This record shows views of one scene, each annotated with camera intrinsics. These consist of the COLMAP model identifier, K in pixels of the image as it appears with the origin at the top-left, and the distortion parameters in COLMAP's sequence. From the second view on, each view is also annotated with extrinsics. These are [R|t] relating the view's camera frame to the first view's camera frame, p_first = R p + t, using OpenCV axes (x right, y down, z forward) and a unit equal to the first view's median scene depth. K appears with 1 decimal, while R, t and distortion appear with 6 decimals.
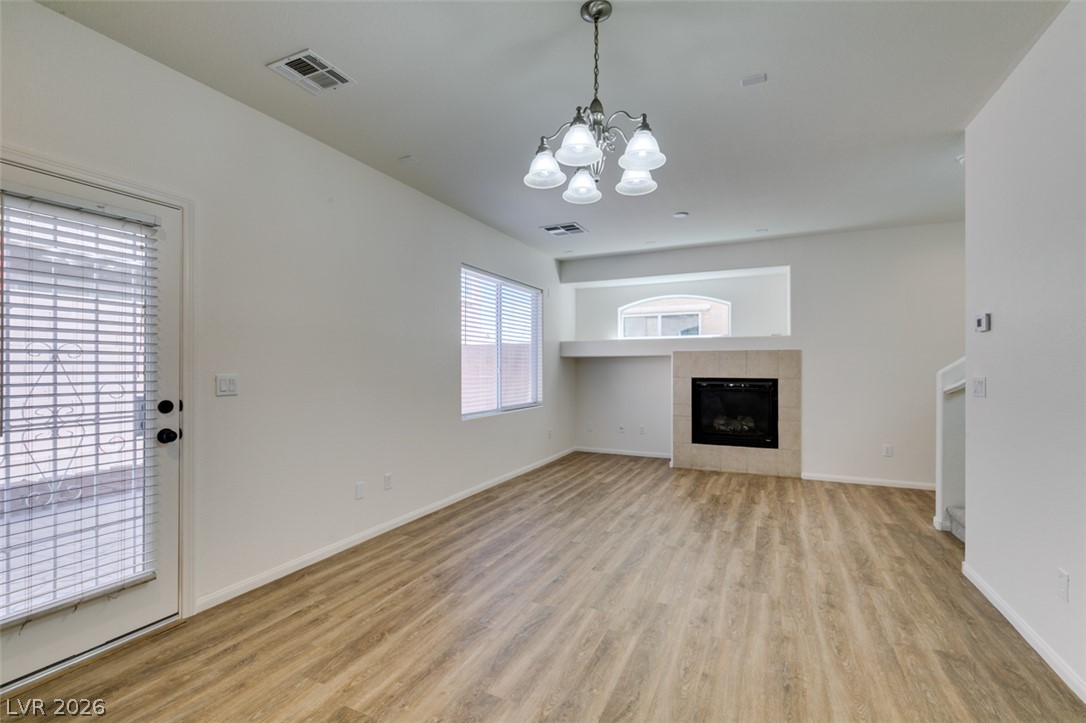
lens RADIAL K [[486.7, 0, 539.7], [0, 486.7, 362.9], [0, 0, 1]] dist [0.004386, -0.002366]
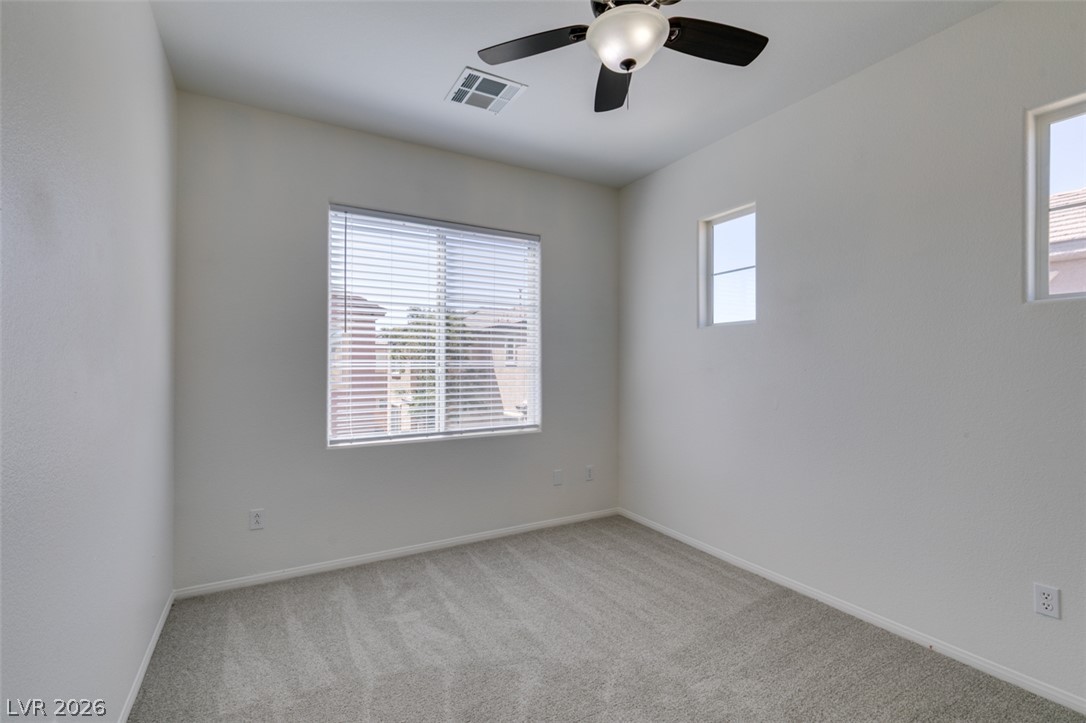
lens RADIAL K [[488.7, 0, 542.7], [0, 488.7, 365.2], [0, 0, 1]] dist [0.000390, 0.000047]
pose [[0.821686, -0.002158, -0.569936, 0.593263], [0.012745, 0.999812, 0.014589, 0.000010], [0.569797, -0.019251, 0.821560, 0.868483]]
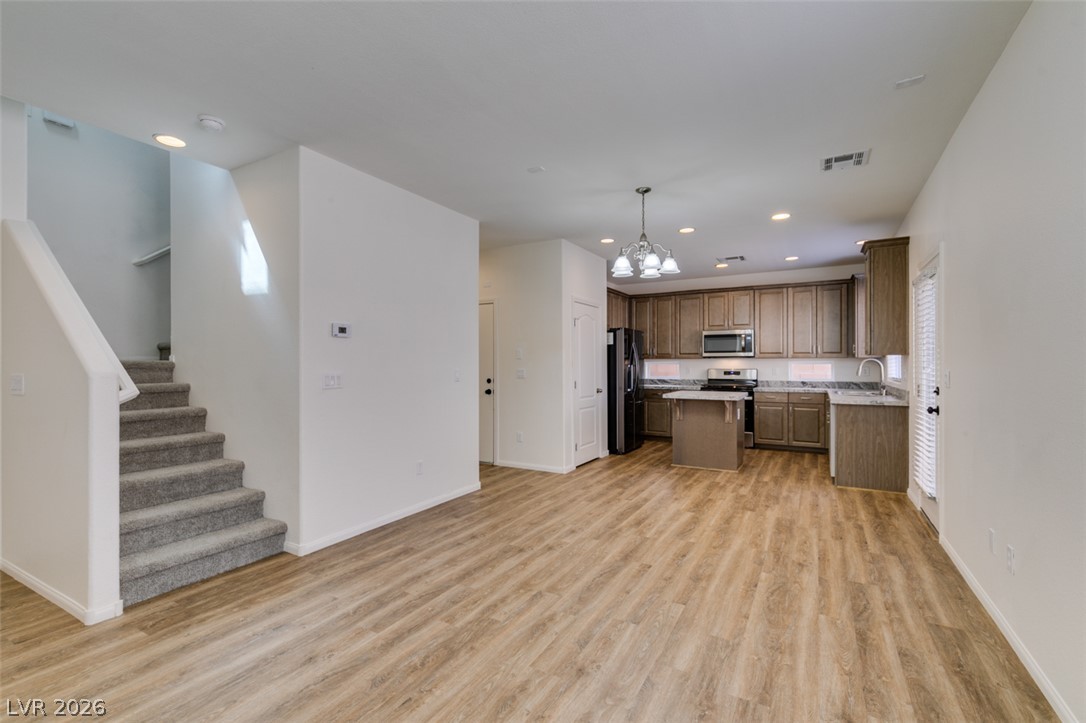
lens RADIAL K [[486.7, 0, 541.2], [0, 486.7, 362.3], [0, 0, 1]] dist [0.004386, -0.002366]
pose [[-0.997466, 0.000593, 0.071145, 0.233717], [-0.000143, 0.999947, -0.010343, 0.012626], [-0.071147, -0.010327, -0.997412, 1.795894]]
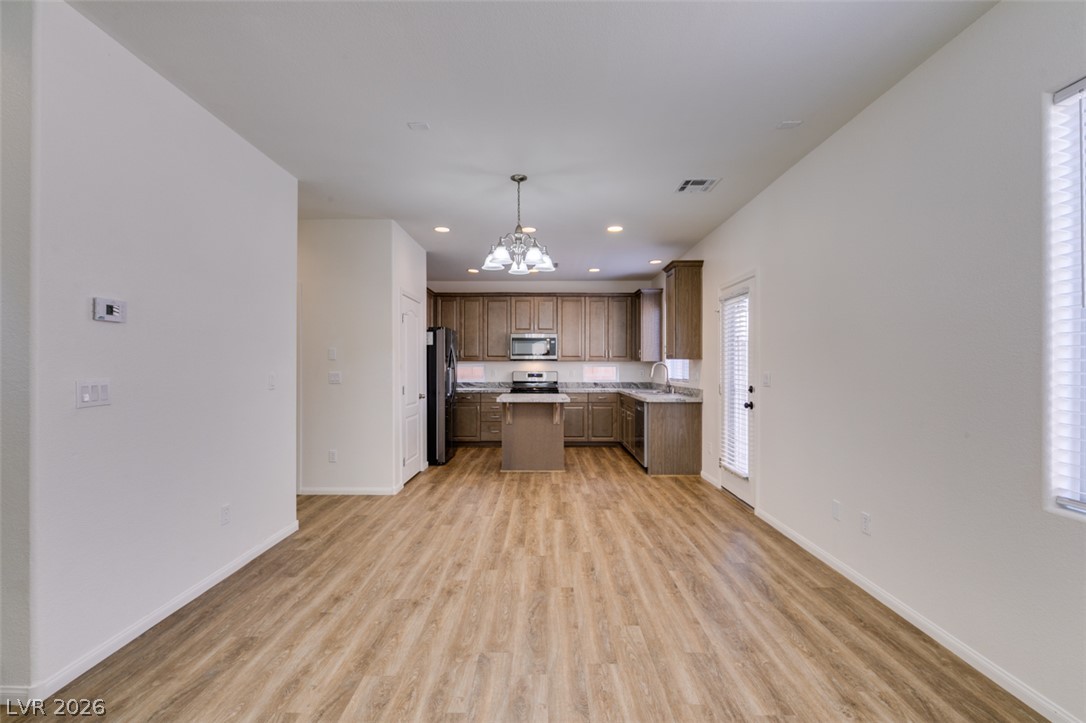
lens RADIAL K [[486.7, 0, 542.3], [0, 486.7, 366.9], [0, 0, 1]] dist [0.004386, -0.002366]
pose [[-0.903877, -0.001349, -0.427791, 0.491230], [0.001232, 0.999983, -0.005758, 0.010950], [0.427791, -0.005731, -0.903859, 1.605128]]
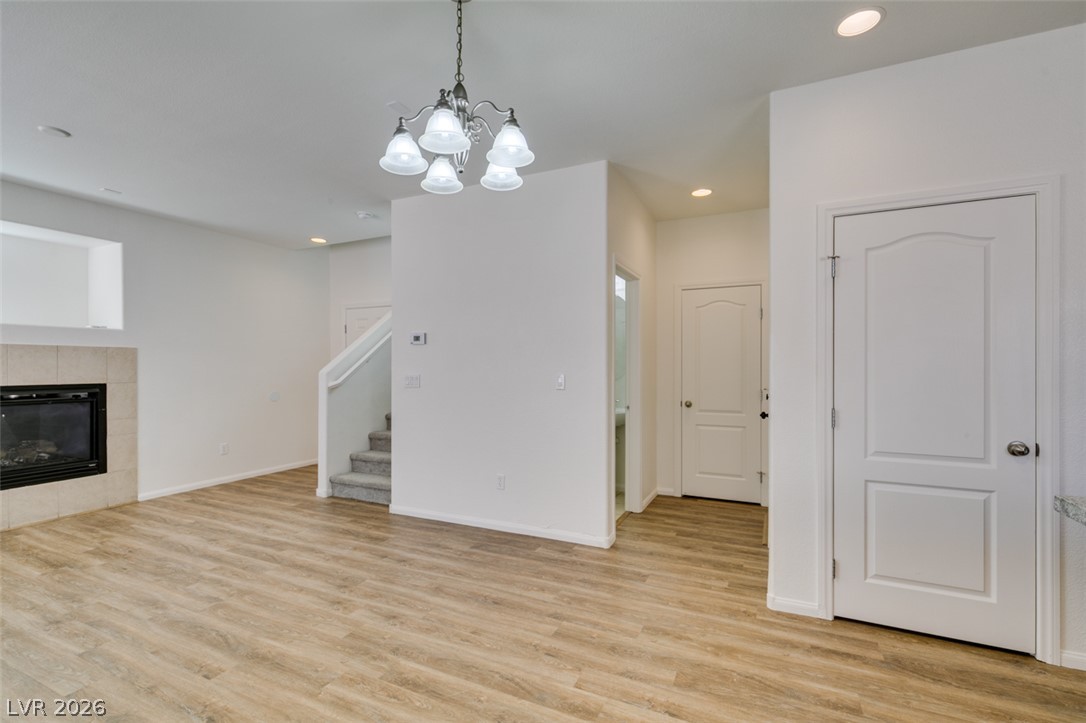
lens RADIAL K [[486.7, 0, 541.3], [0, 486.7, 367.5], [0, 0, 1]] dist [0.004386, -0.002366]
pose [[0.000813, -0.002917, 0.999995, -0.484259], [-0.005707, 0.999979, 0.002922, 0.000439], [-0.999983, -0.005709, 0.000796, 0.492946]]
